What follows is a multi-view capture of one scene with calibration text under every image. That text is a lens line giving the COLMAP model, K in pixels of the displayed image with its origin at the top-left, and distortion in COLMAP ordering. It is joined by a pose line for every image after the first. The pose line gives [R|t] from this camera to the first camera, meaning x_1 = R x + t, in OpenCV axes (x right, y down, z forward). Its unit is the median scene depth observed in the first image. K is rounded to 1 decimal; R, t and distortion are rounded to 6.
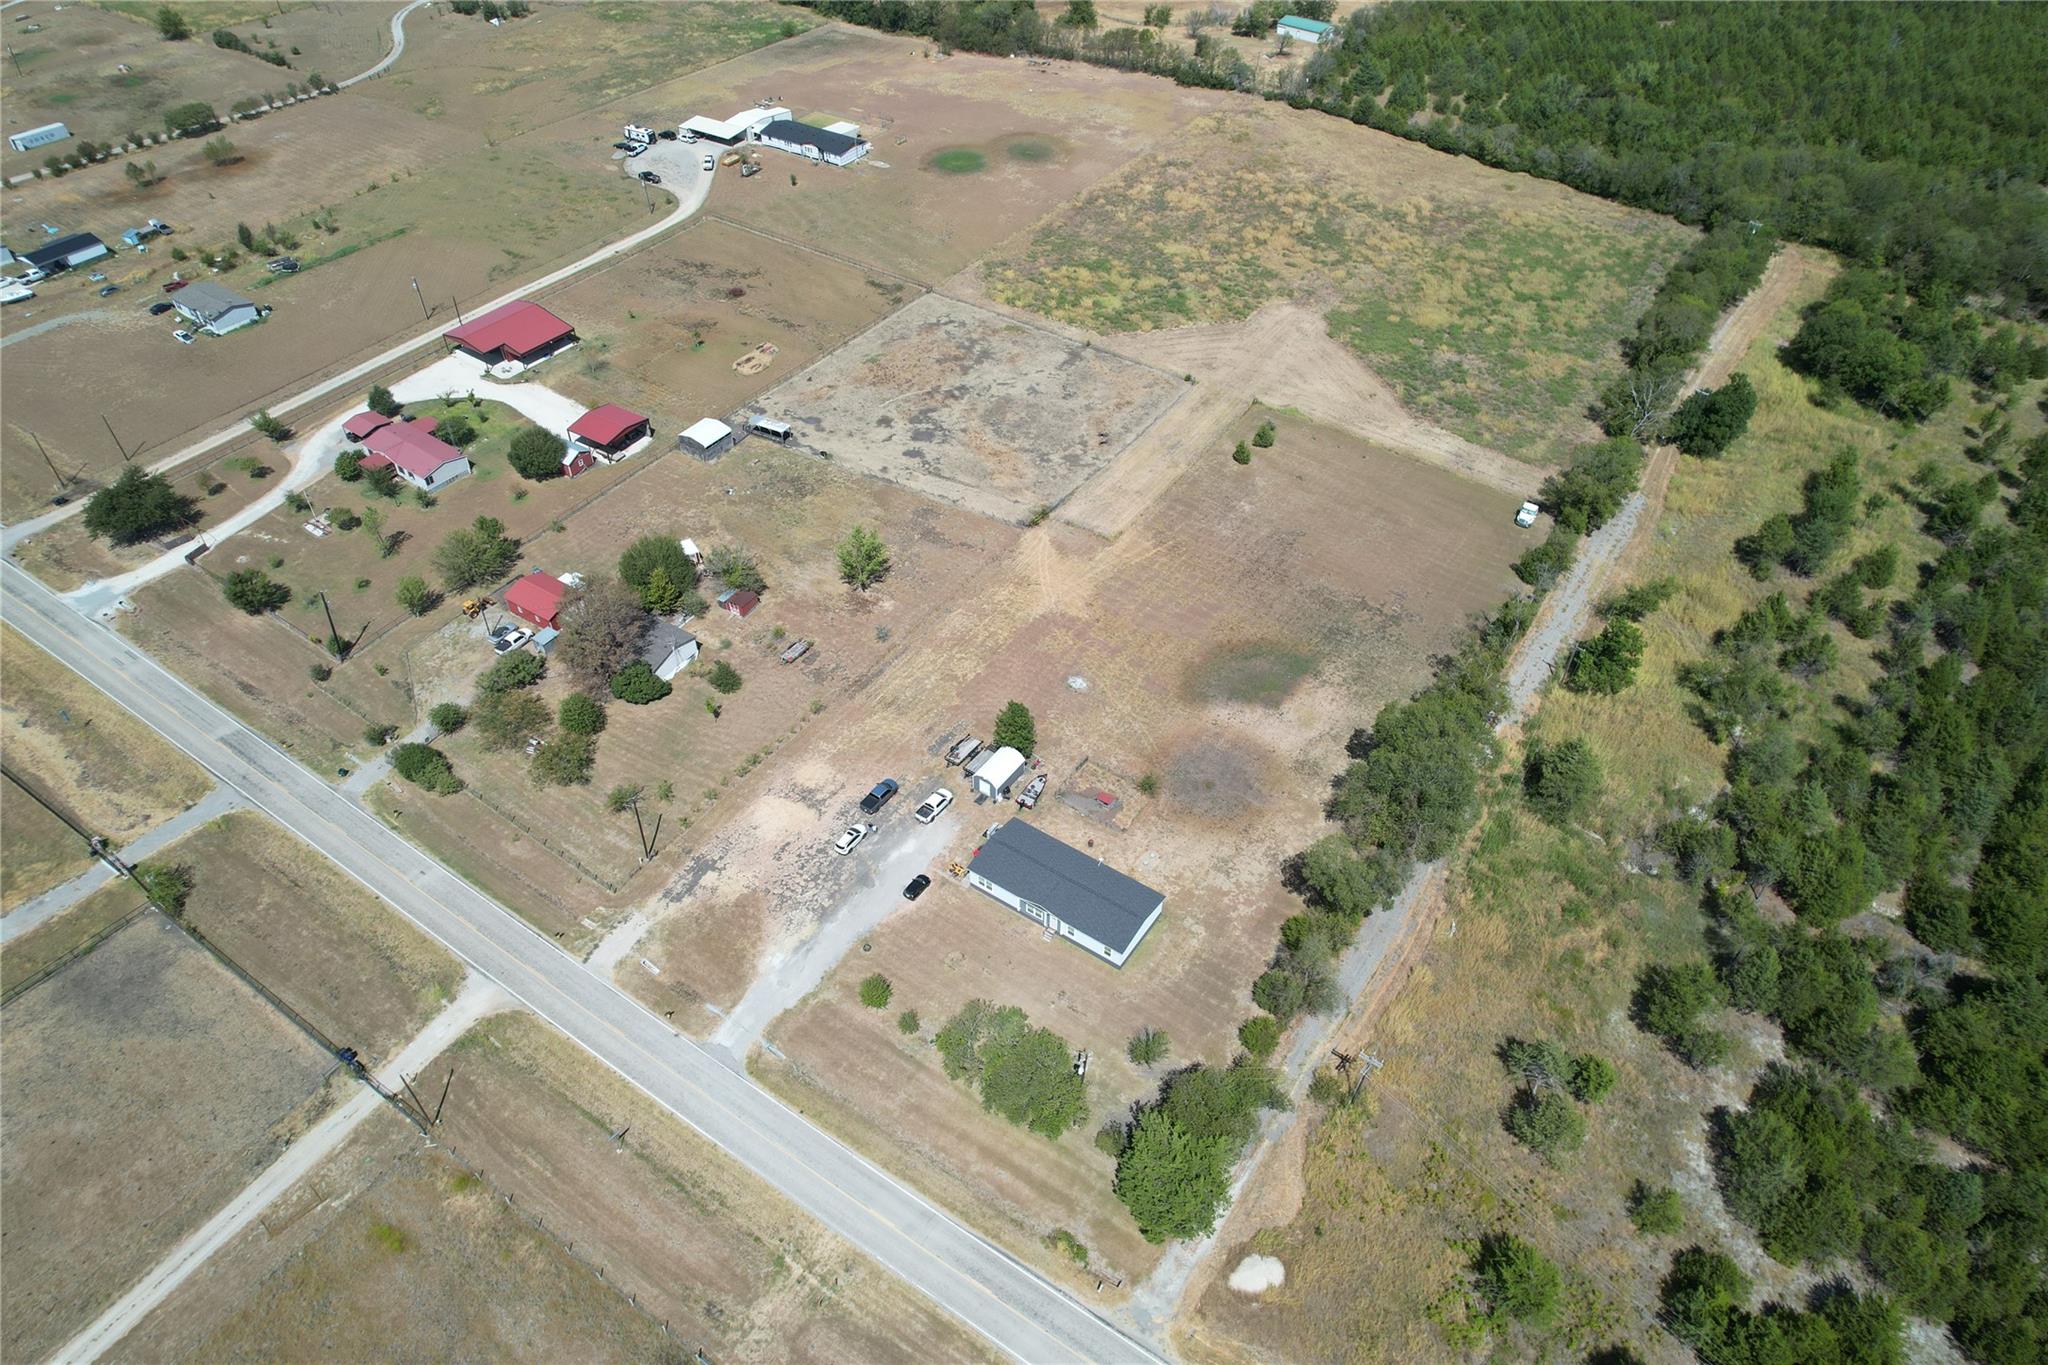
lens RADIAL K [[1306.2, 0, 1027.8], [0, 1306.2, 700.2], [0, 0, 1]] dist [-0.081783, 0.077362]
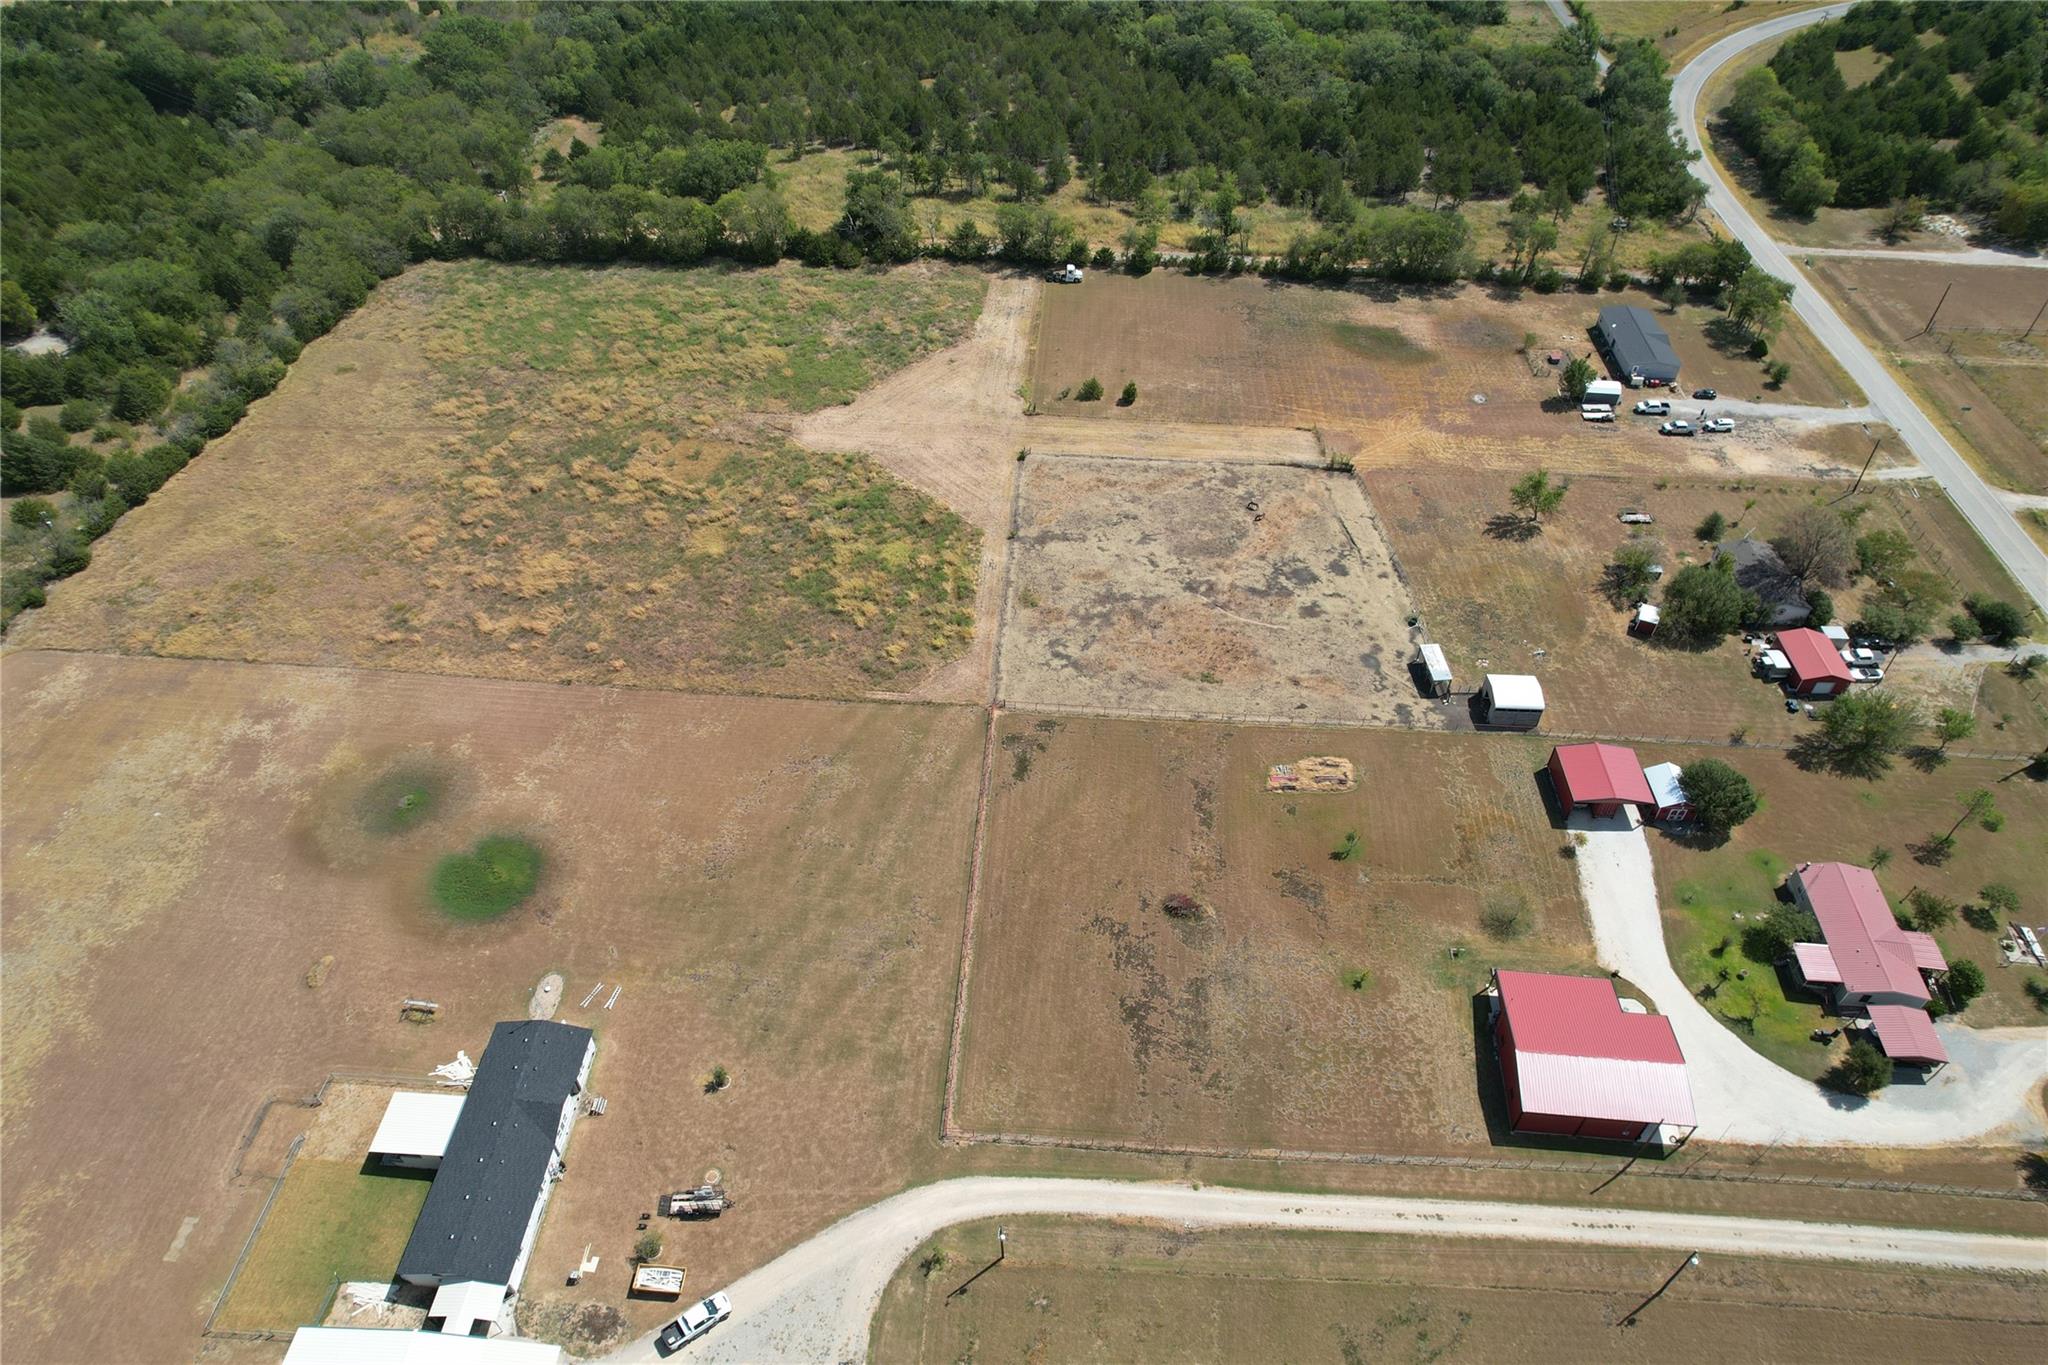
lens RADIAL K [[1306.2, 0, 1027.8], [0, 1306.2, 700.2], [0, 0, 1]] dist [-0.081783, 0.077362]
pose [[-0.506289, -0.615023, 0.604498, -0.540691], [0.584062, 0.271177, 0.765072, -0.915302], [-0.634463, 0.740412, 0.221917, 0.954498]]
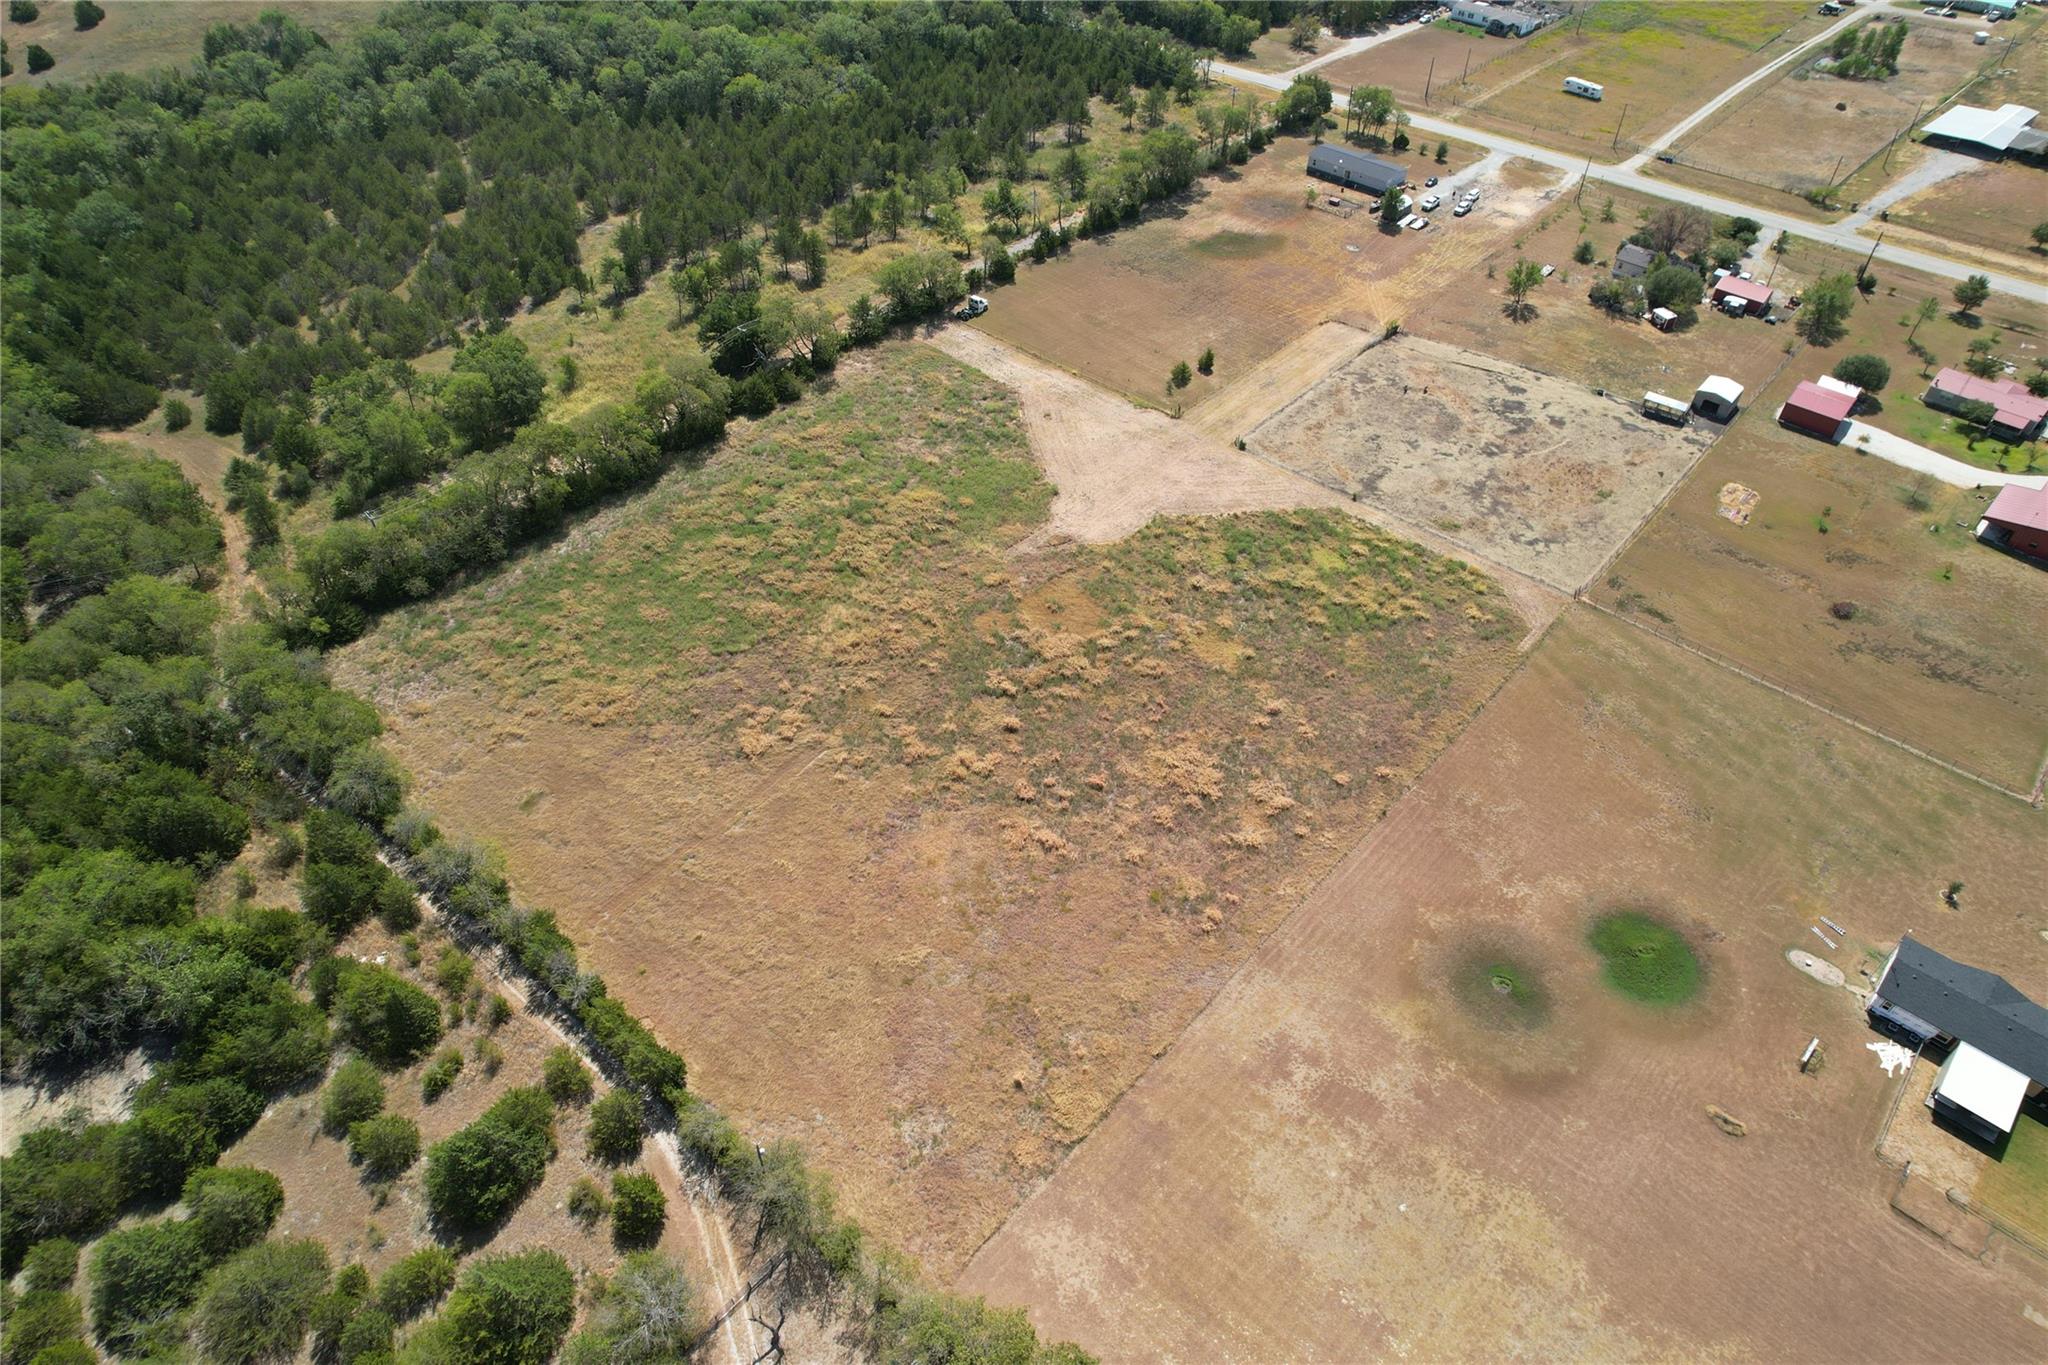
lens RADIAL K [[1306.2, 0, 1027.8], [0, 1306.2, 700.2], [0, 0, 1]] dist [-0.081783, 0.077362]
pose [[-0.991166, -0.110256, 0.073707, 0.192200], [0.070015, 0.036996, 0.996860, -1.196213], [-0.112636, 0.993214, -0.028949, 1.261767]]
